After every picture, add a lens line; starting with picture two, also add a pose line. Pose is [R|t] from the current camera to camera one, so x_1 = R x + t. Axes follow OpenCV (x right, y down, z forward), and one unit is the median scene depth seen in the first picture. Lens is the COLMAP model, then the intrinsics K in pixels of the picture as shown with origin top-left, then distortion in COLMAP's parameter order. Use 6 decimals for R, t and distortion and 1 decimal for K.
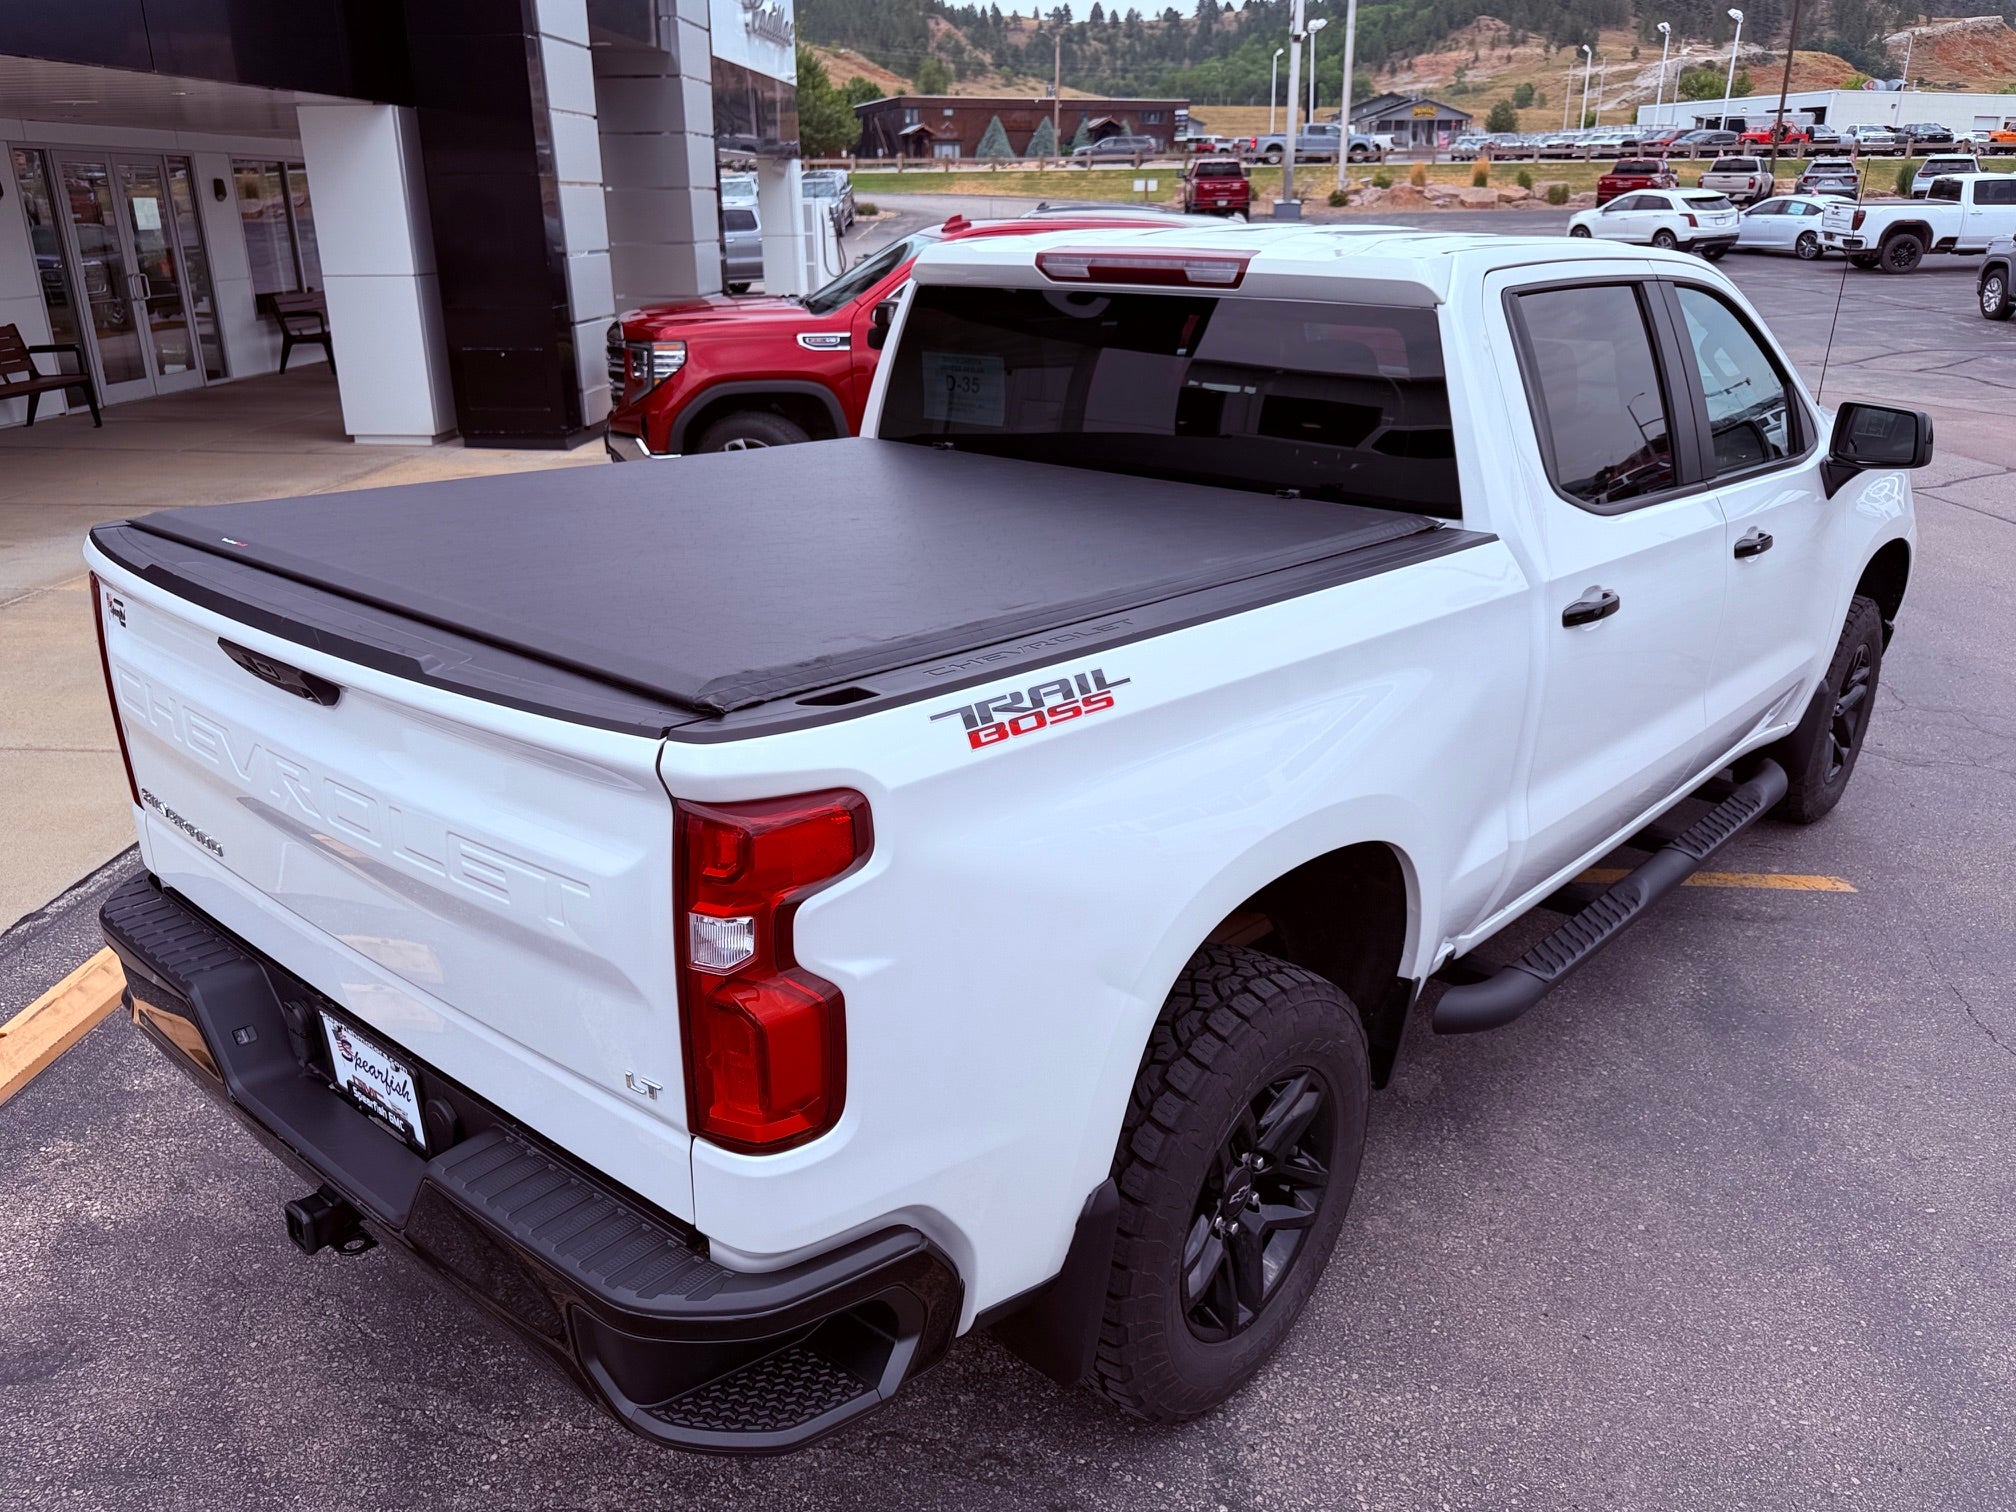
lens RADIAL K [[1507.1, 0, 1000.7], [0, 1507.1, 743.8], [0, 0, 1]] dist [0.061151, -0.074177]
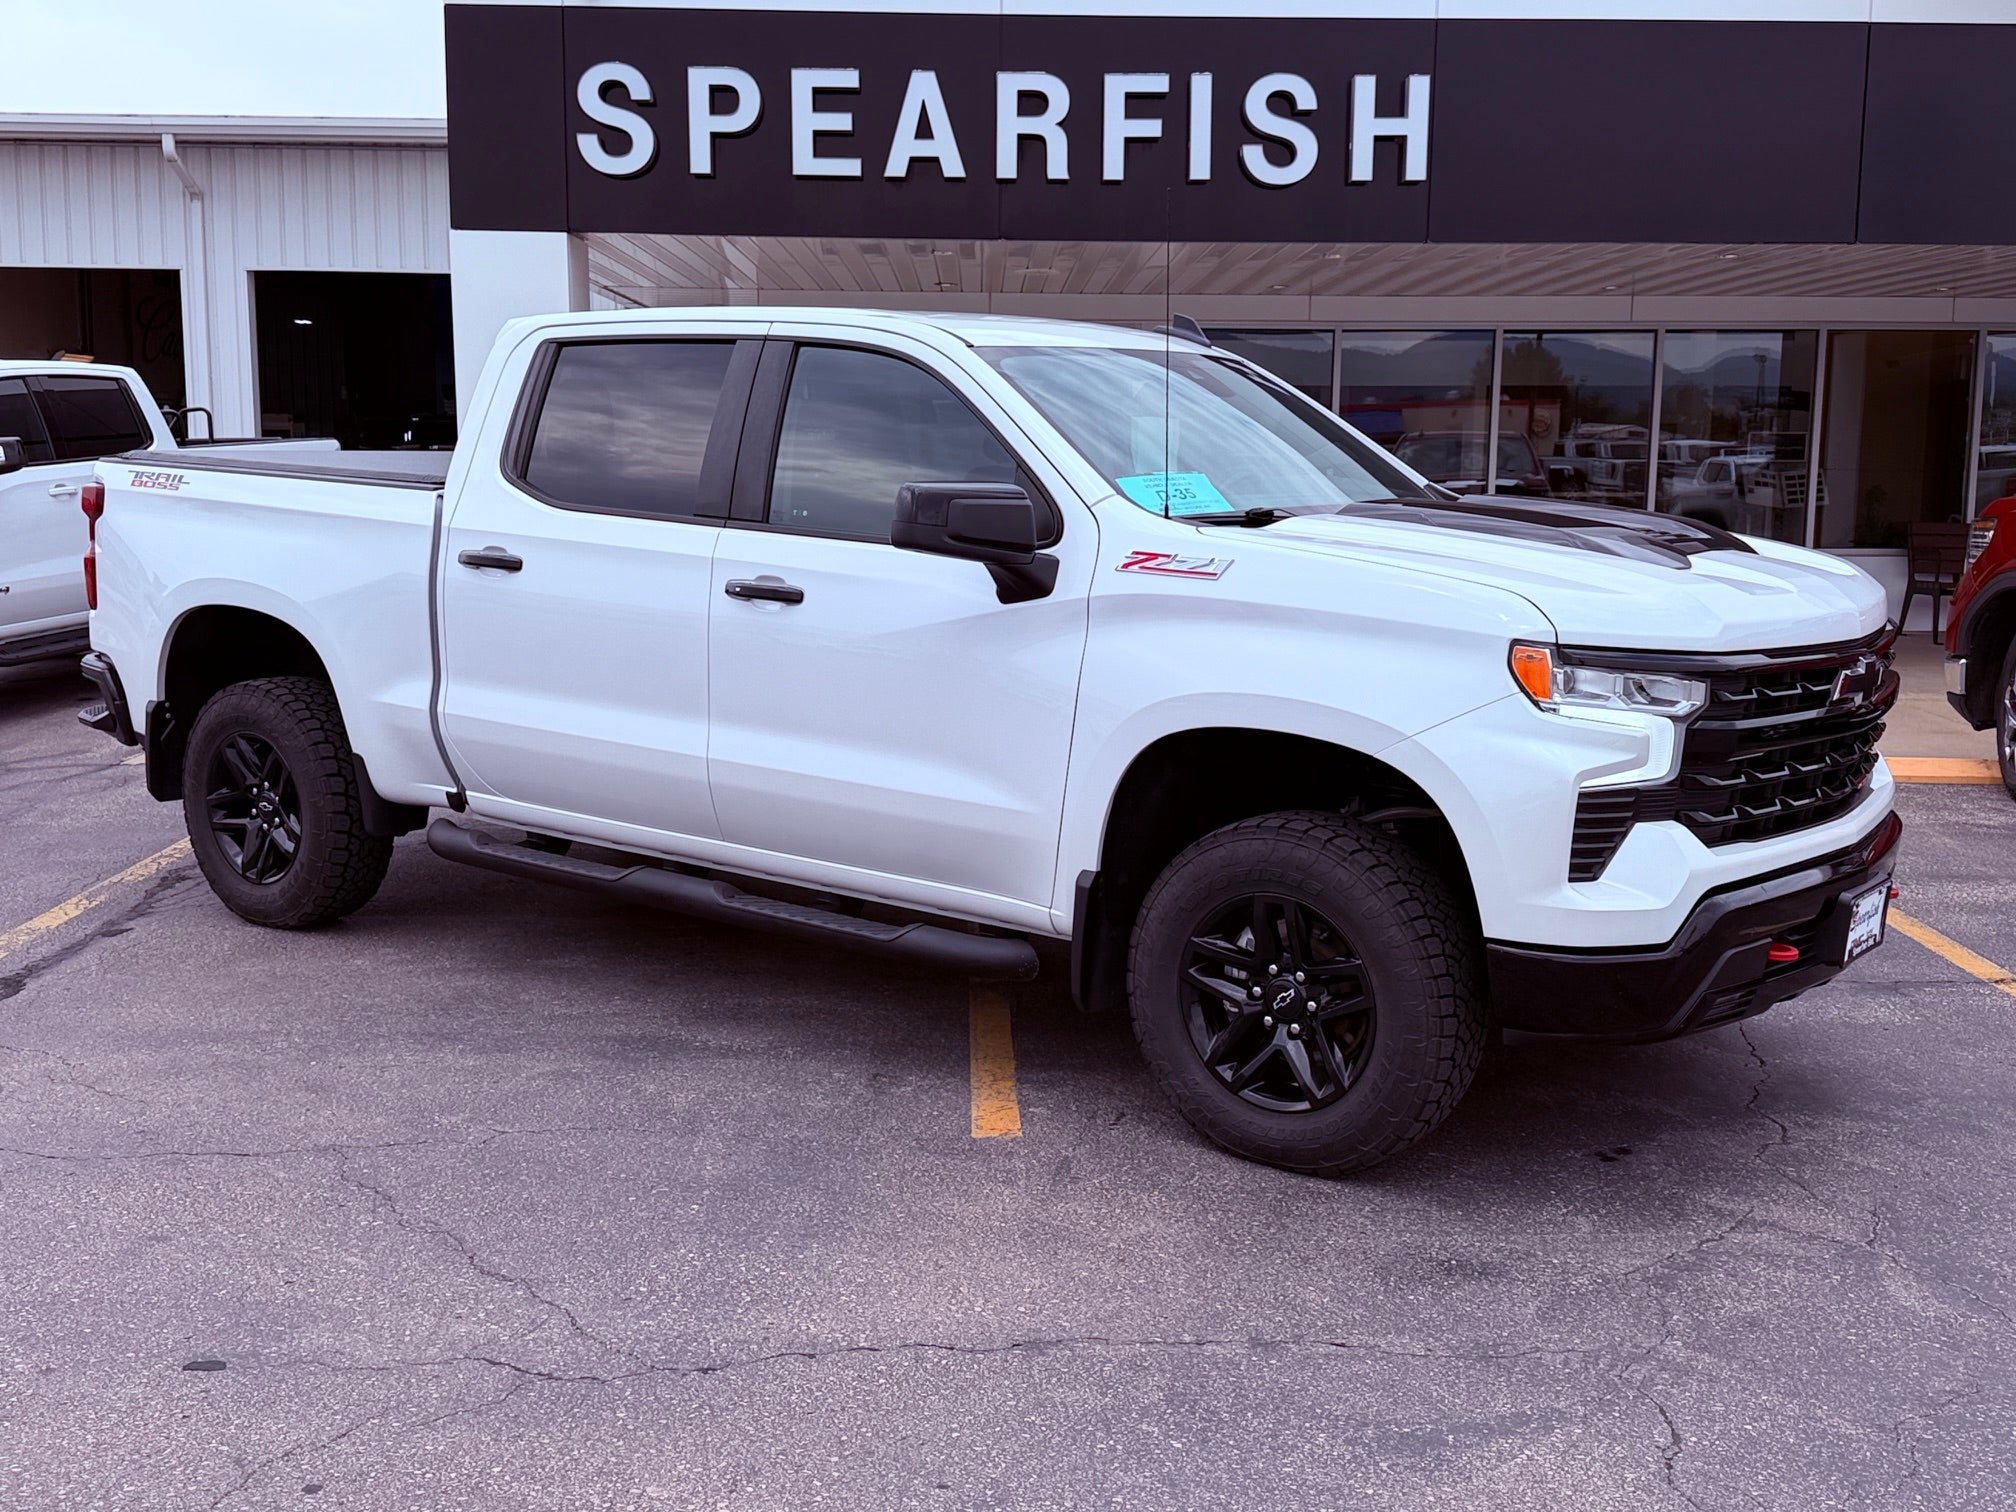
lens RADIAL K [[2096.9, 0, 1061.2], [0, 2096.9, 764.6], [0, 0, 1]] dist [0.114758, -0.022136]
pose [[0.107791, 0.150894, -0.982656, 2.316300], [-0.340994, 0.934067, 0.106028, -0.291659], [0.933865, 0.323650, 0.152138, 1.243379]]
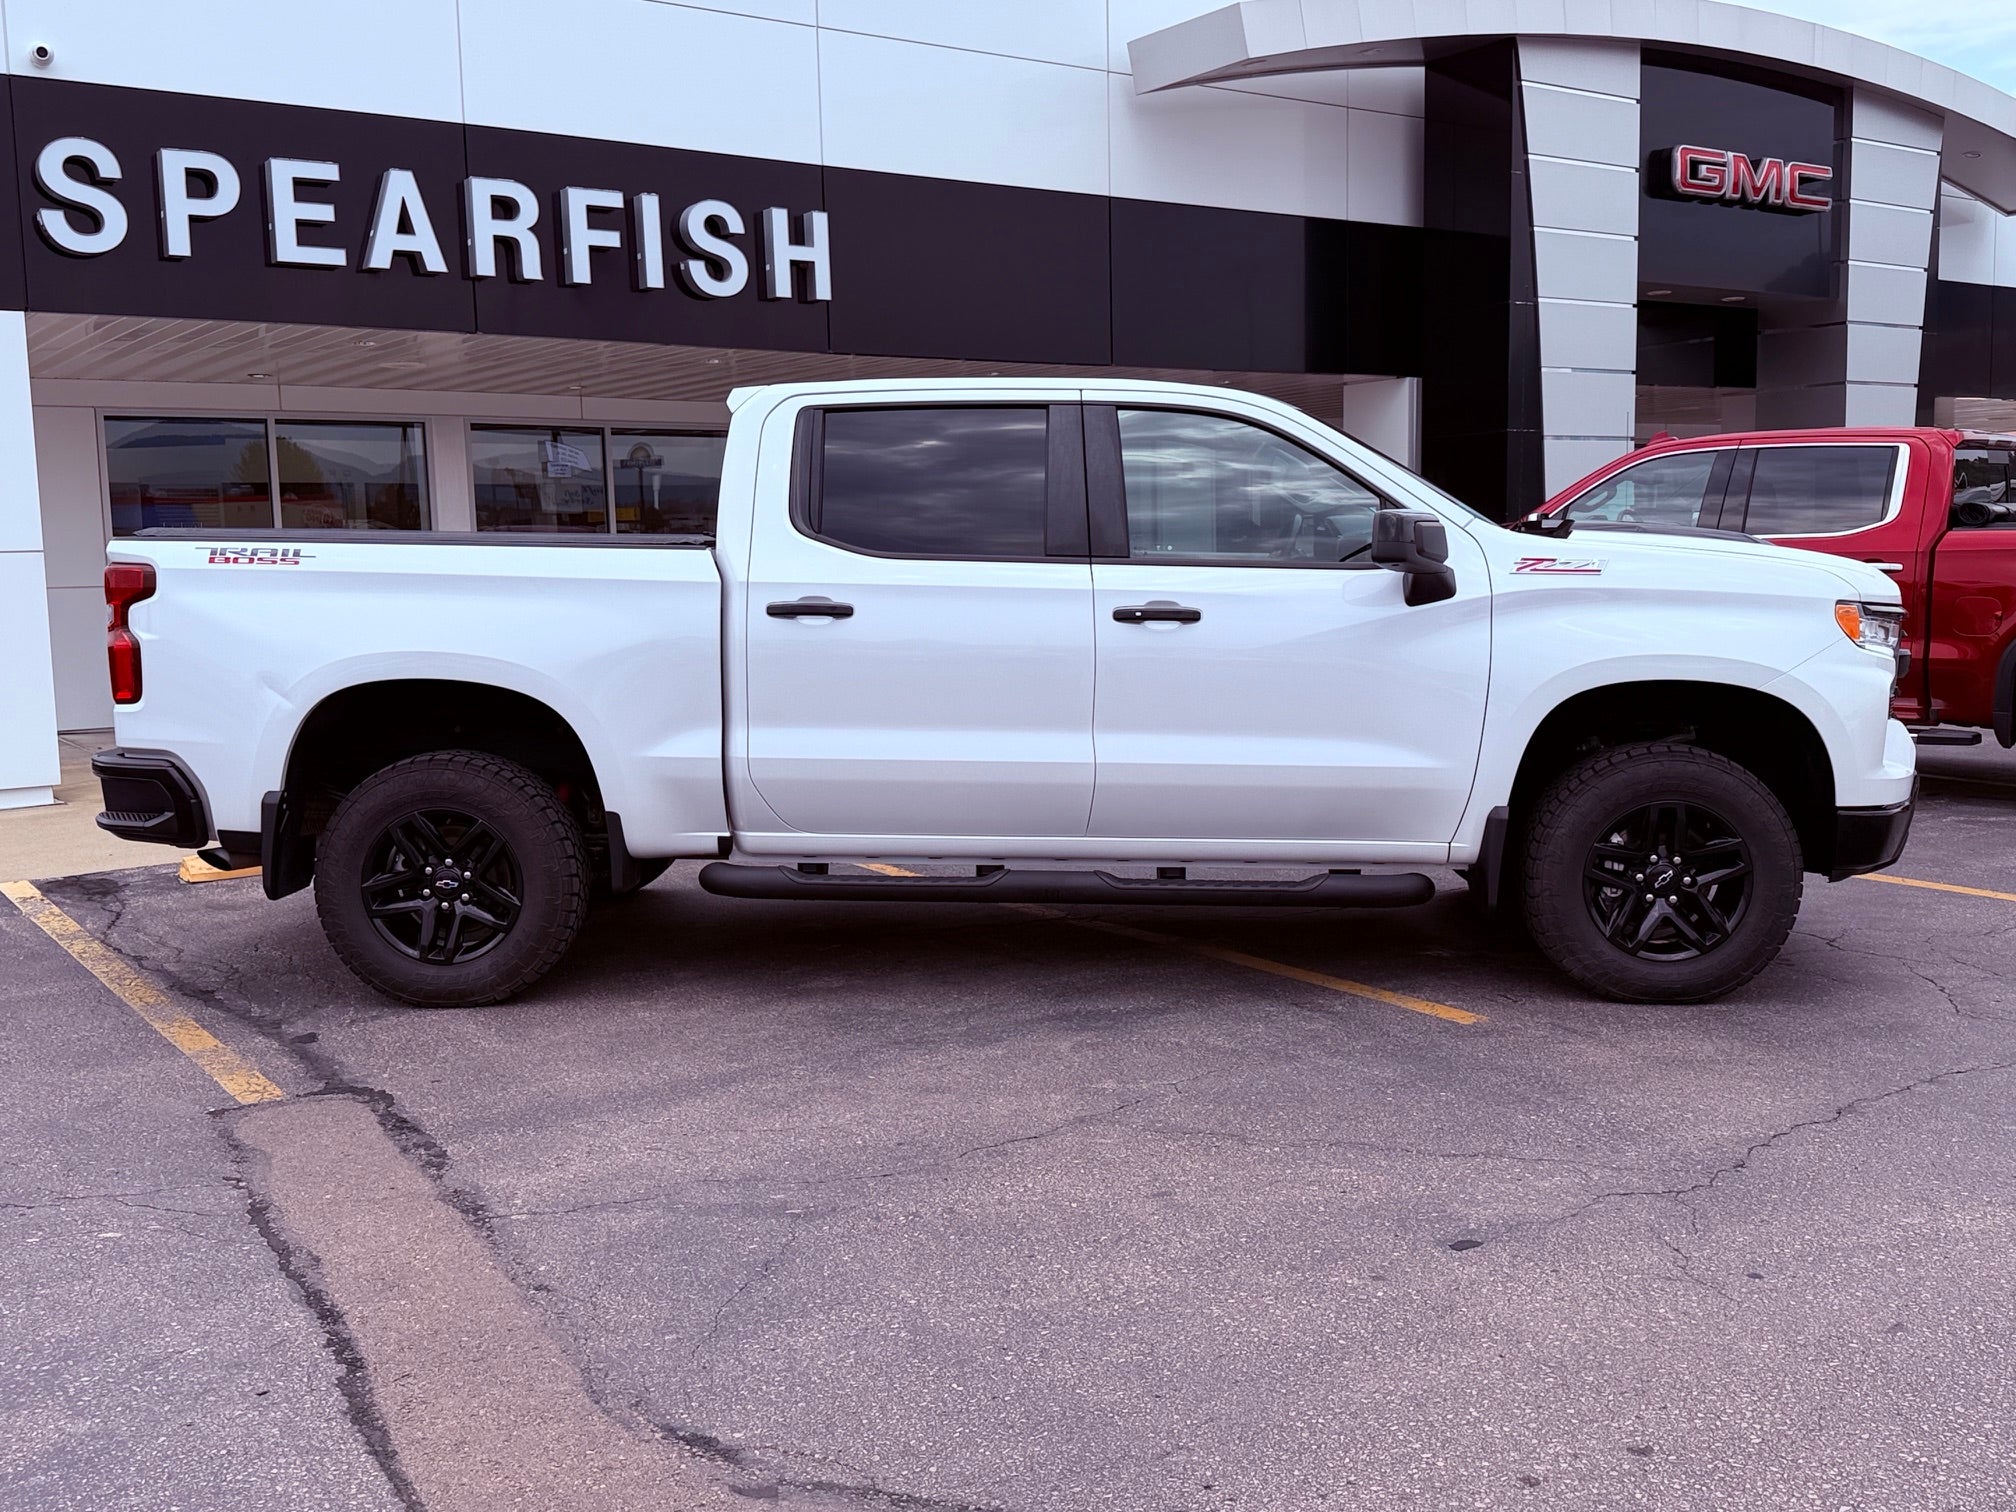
lens RADIAL K [[1885.5, 0, 1008.0], [0, 1885.5, 756.0], [0, 0, 1]] dist [0.161025, -0.318290]
pose [[0.638520, 0.074146, -0.766025, 1.901098], [-0.238242, 0.965499, -0.105133, 0.191286], [0.731802, 0.249628, 0.634155, 0.025424]]
